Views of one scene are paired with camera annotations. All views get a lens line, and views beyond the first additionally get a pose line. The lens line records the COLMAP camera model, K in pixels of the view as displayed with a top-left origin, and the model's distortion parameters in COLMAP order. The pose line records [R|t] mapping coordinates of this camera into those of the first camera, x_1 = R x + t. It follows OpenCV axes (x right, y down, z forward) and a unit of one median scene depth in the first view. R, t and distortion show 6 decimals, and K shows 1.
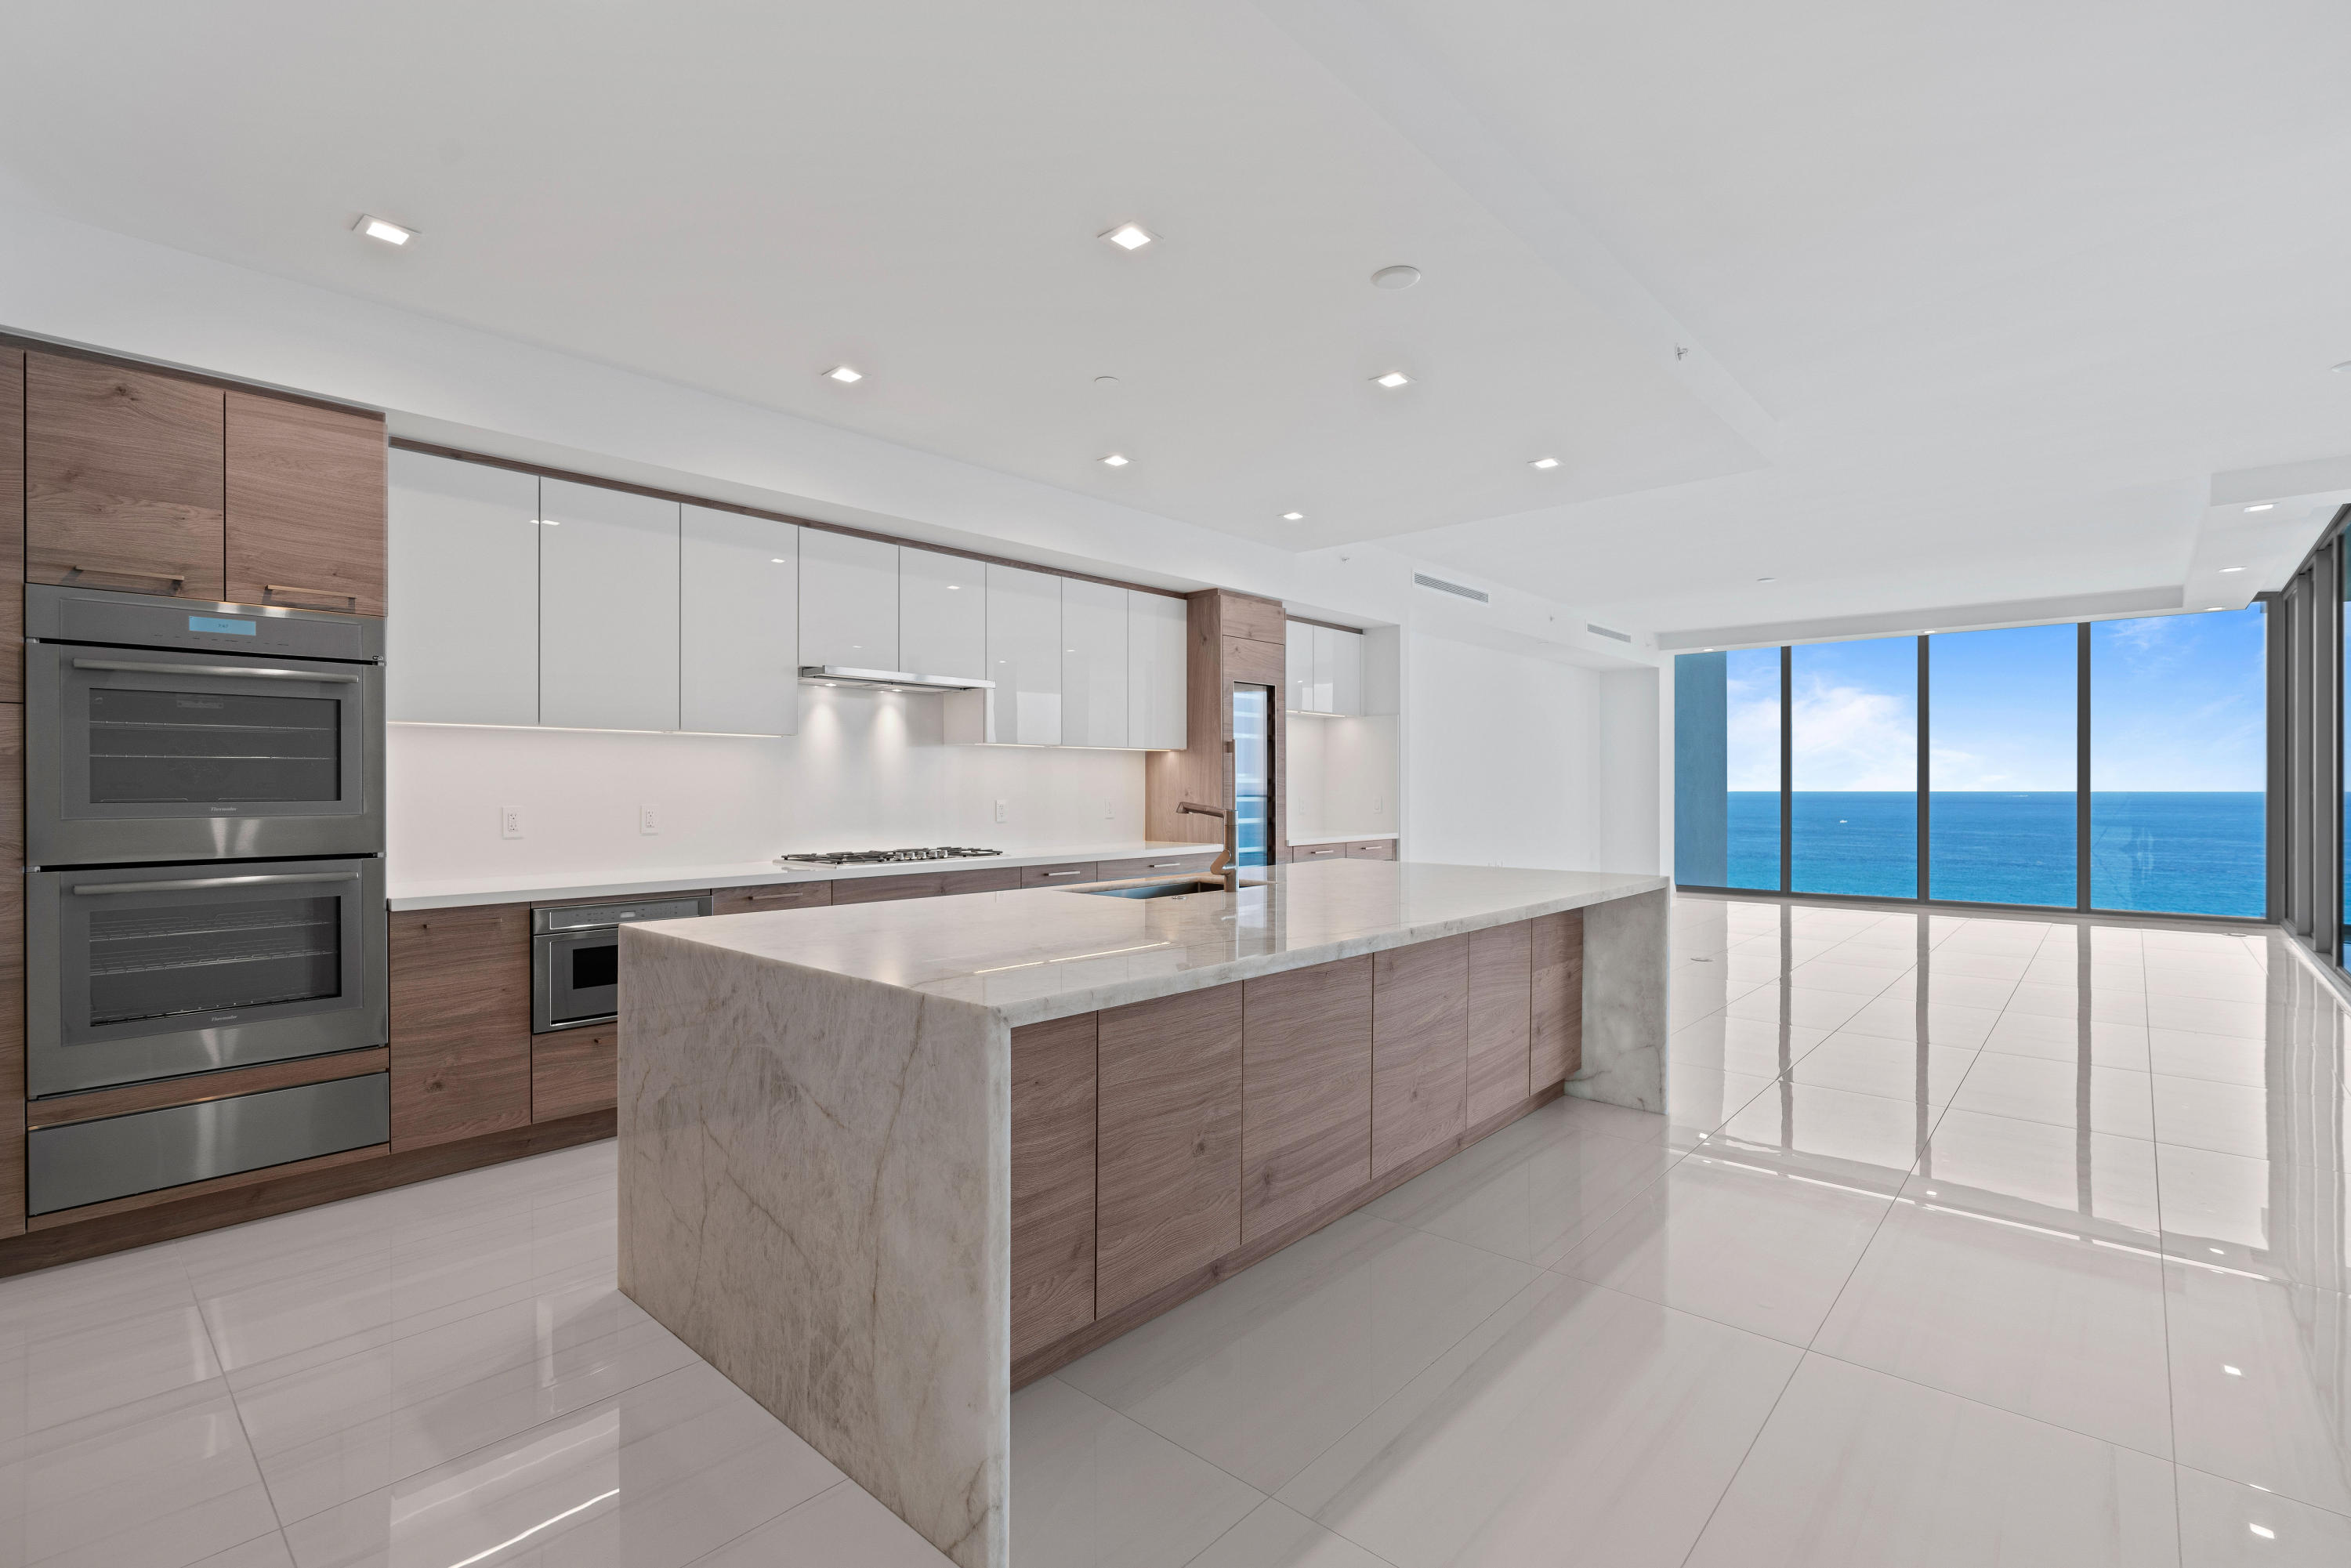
lens RADIAL K [[1071.6, 0, 1166.7], [0, 1071.6, 783.5], [0, 0, 1]] dist [-0.004643, 0.004221]
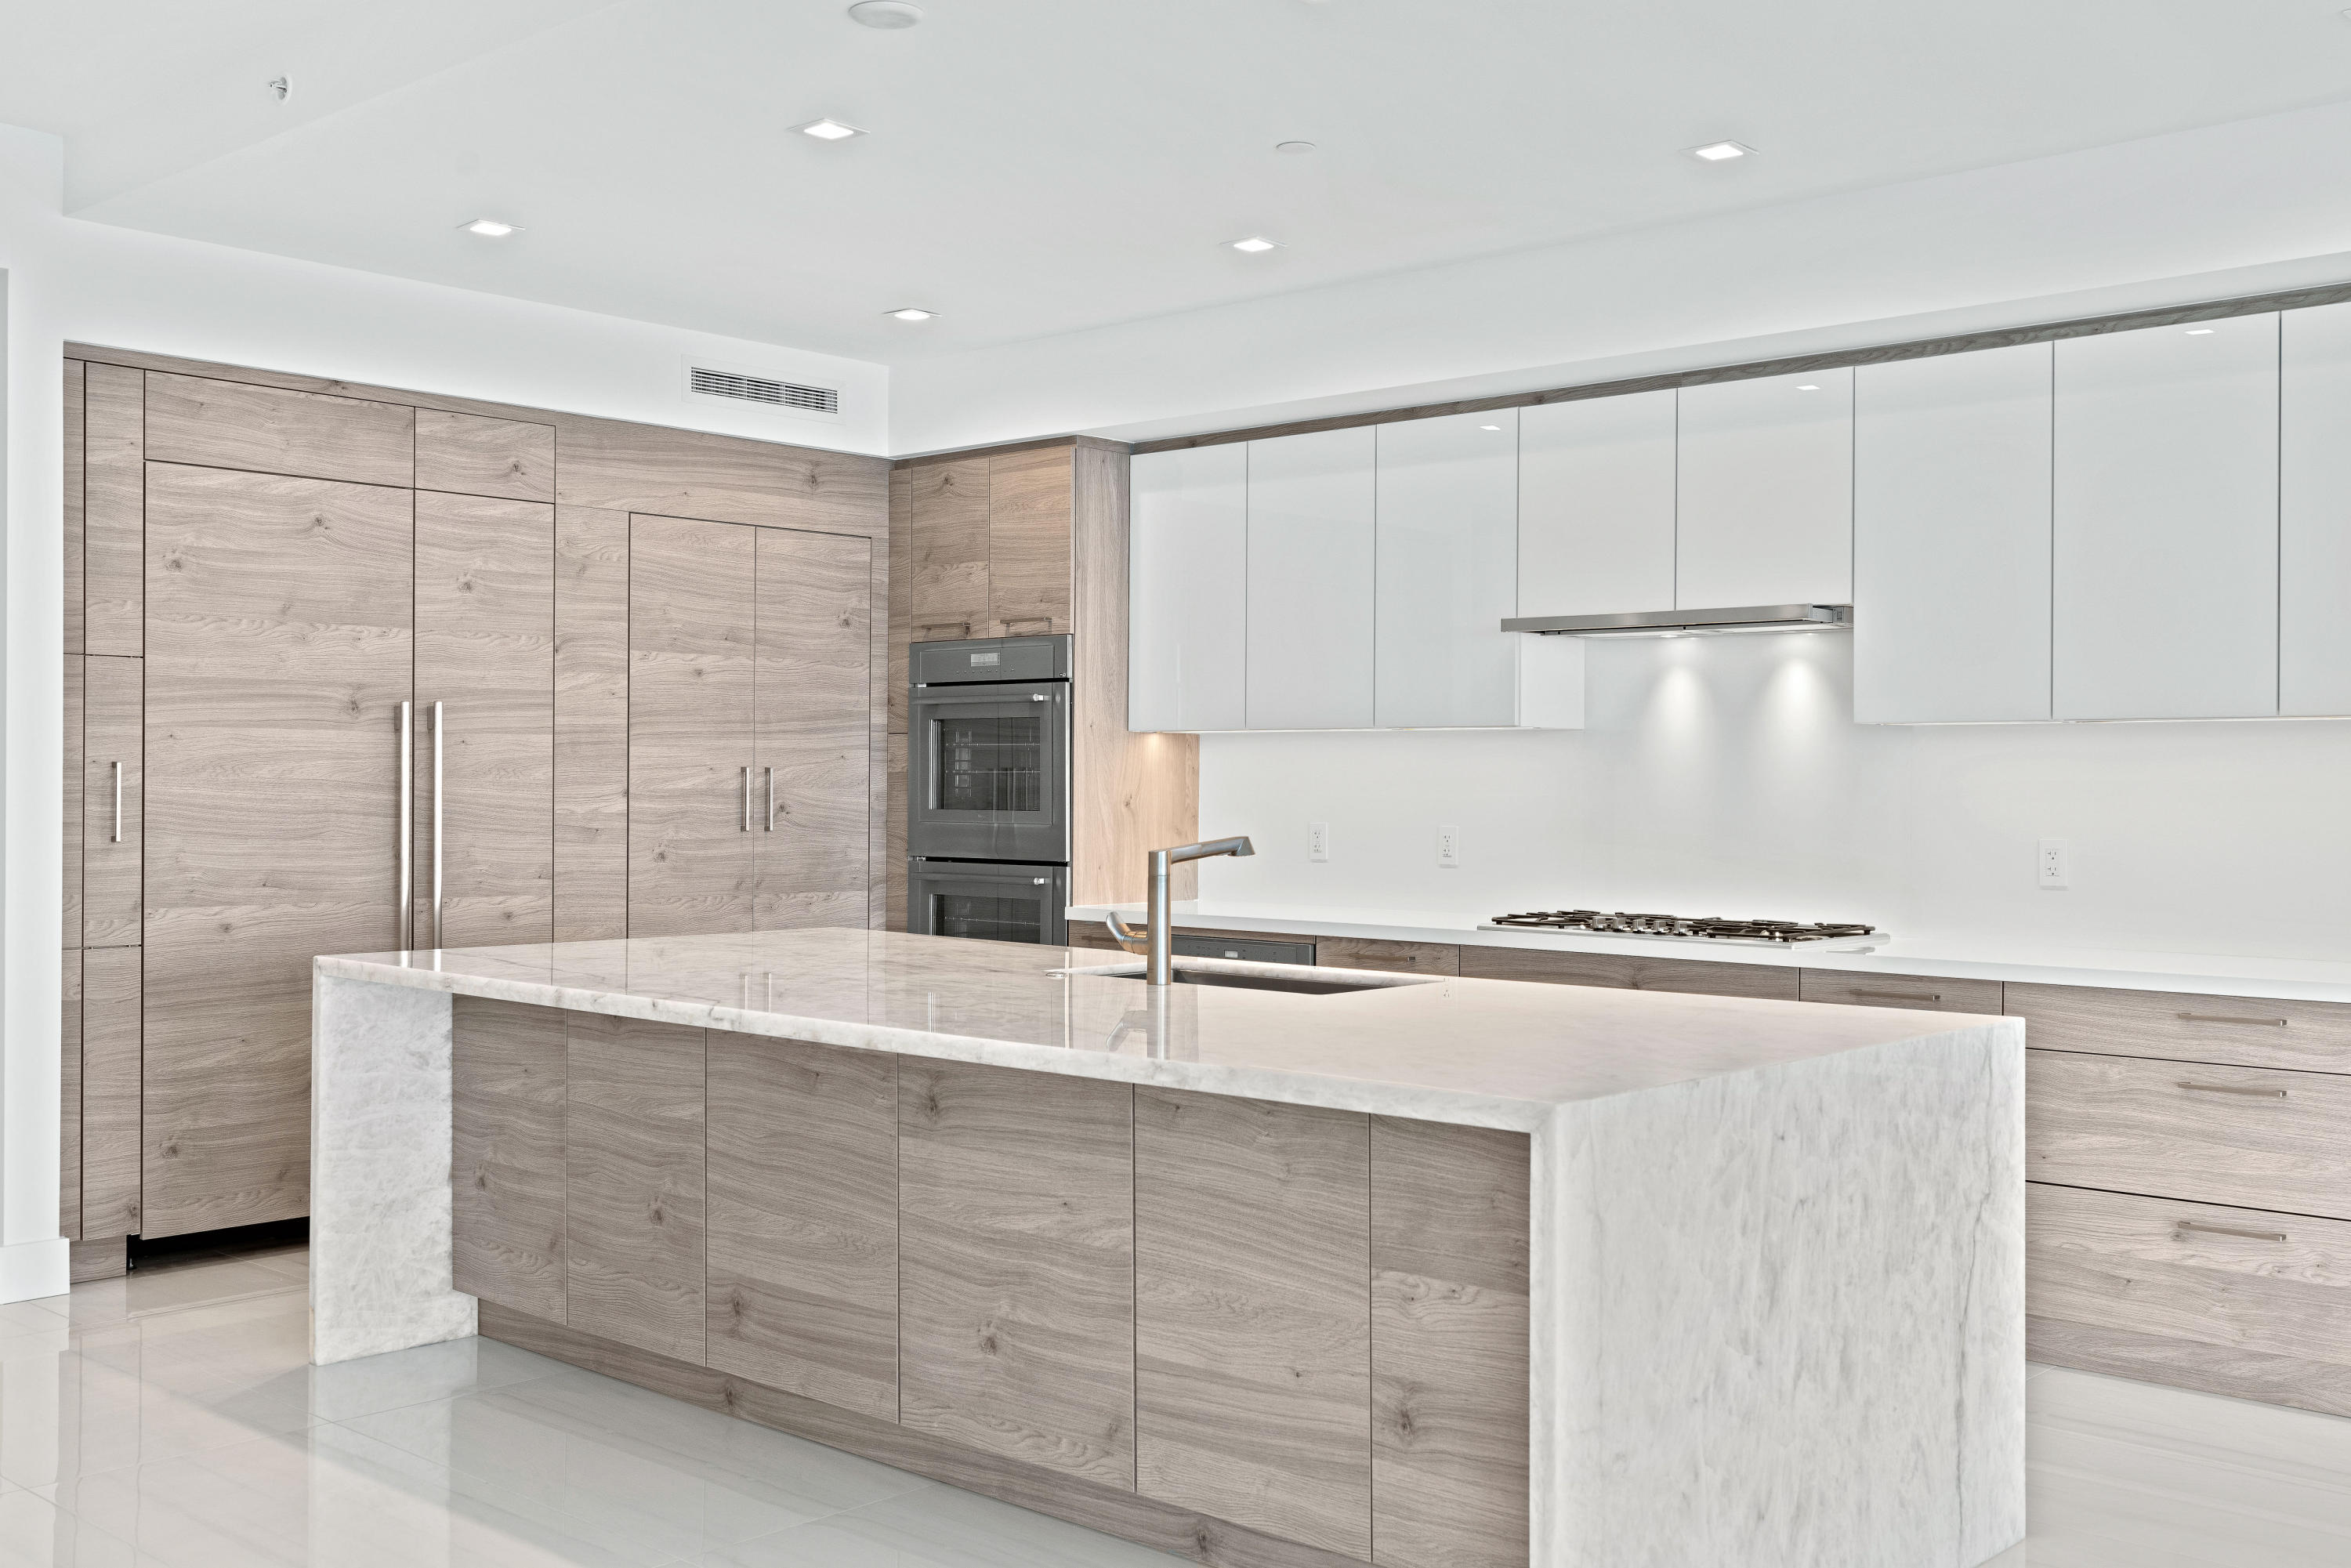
lens RADIAL K [[2309.2, 0, 1177.8], [0, 2309.2, 774.3], [0, 0, 1]] dist [0.013049, 0.000000]
pose [[-0.005748, -0.000504, -0.999983, 1.717933], [-0.004619, 0.999989, -0.000477, -0.021740], [0.999973, 0.004617, -0.005751, 1.278361]]
